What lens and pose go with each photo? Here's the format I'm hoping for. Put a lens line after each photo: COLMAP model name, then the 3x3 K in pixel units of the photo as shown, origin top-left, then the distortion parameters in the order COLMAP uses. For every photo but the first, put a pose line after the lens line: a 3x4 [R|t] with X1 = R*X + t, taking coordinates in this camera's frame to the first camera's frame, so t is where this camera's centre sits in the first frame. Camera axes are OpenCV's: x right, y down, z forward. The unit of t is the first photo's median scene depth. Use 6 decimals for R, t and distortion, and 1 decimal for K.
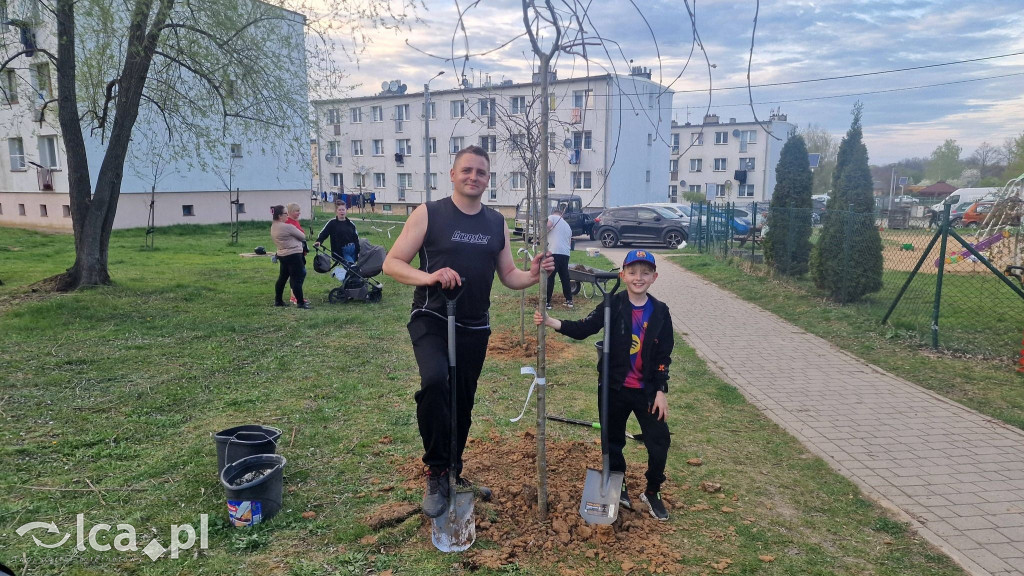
lens RADIAL K [[706.5, 0, 512.0], [0, 706.5, 288.0], [0, 0, 1]] dist [0.038150, -0.002862]
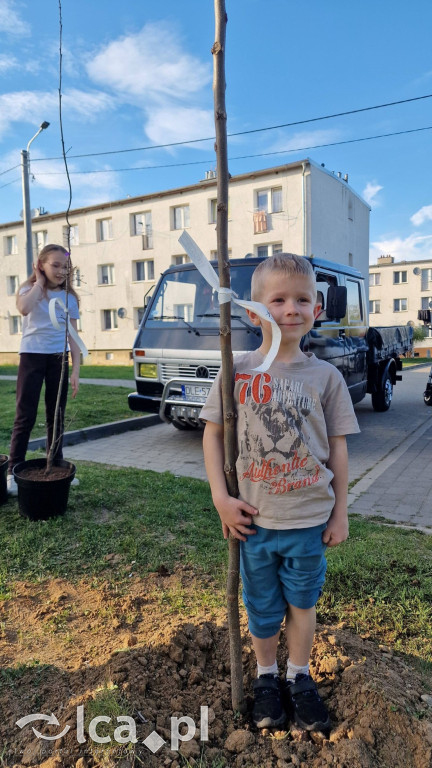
lens RADIAL K [[521.2, 0, 216.0], [0, 521.2, 384.0], [0, 0, 1]] dist [0.042945, -0.006108]
pose [[0.998530, -0.030752, 0.044637, 0.011070], [0.033793, 0.997040, -0.069062, -0.027922], [-0.042381, 0.070469, 0.996613, 0.319697]]
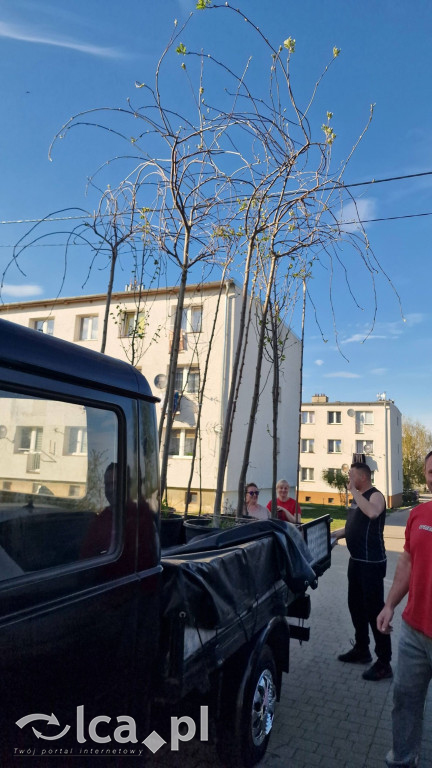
lens RADIAL K [[529.9, 0, 216.0], [0, 529.9, 384.0], [0, 0, 1]] dist [0.038150, -0.002862]
pose [[0.985782, 0.068578, 0.153396, 0.037310], [-0.018973, 0.952514, -0.303904, -0.042419], [-0.166953, 0.296673, 0.940272, 0.374806]]
